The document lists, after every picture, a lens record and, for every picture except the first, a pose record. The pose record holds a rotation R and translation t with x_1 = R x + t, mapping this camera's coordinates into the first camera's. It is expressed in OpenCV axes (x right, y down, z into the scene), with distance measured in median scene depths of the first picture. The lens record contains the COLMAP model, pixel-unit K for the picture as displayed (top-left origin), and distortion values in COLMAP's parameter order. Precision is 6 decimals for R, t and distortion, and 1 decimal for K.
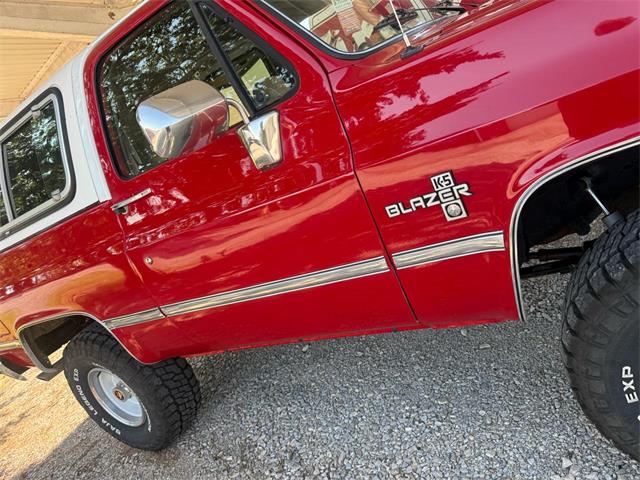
lens RADIAL K [[446.5, 0, 320.5], [0, 446.5, 237.4], [0, 0, 1]] dist [0.014160, -0.012052]
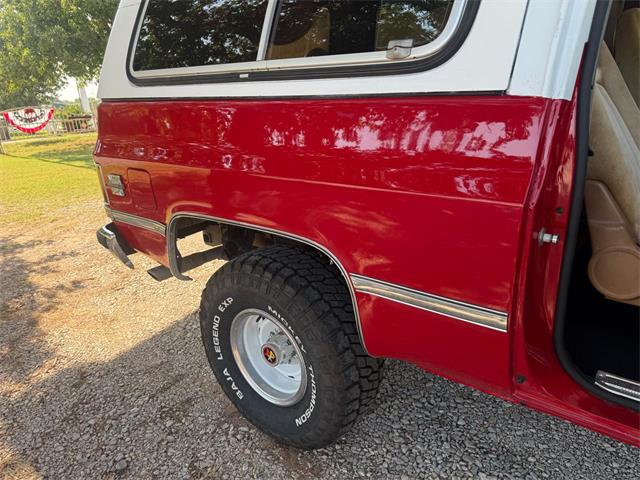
lens RADIAL K [[446.5, 0, 333.8], [0, 446.5, 238.0], [0, 0, 1]] dist [0.014160, -0.012052]
pose [[0.911411, 0.411333, -0.011603, -0.405724], [-0.408955, 0.908551, 0.085390, 0.078671], [0.045665, -0.073080, 0.996280, 0.301618]]
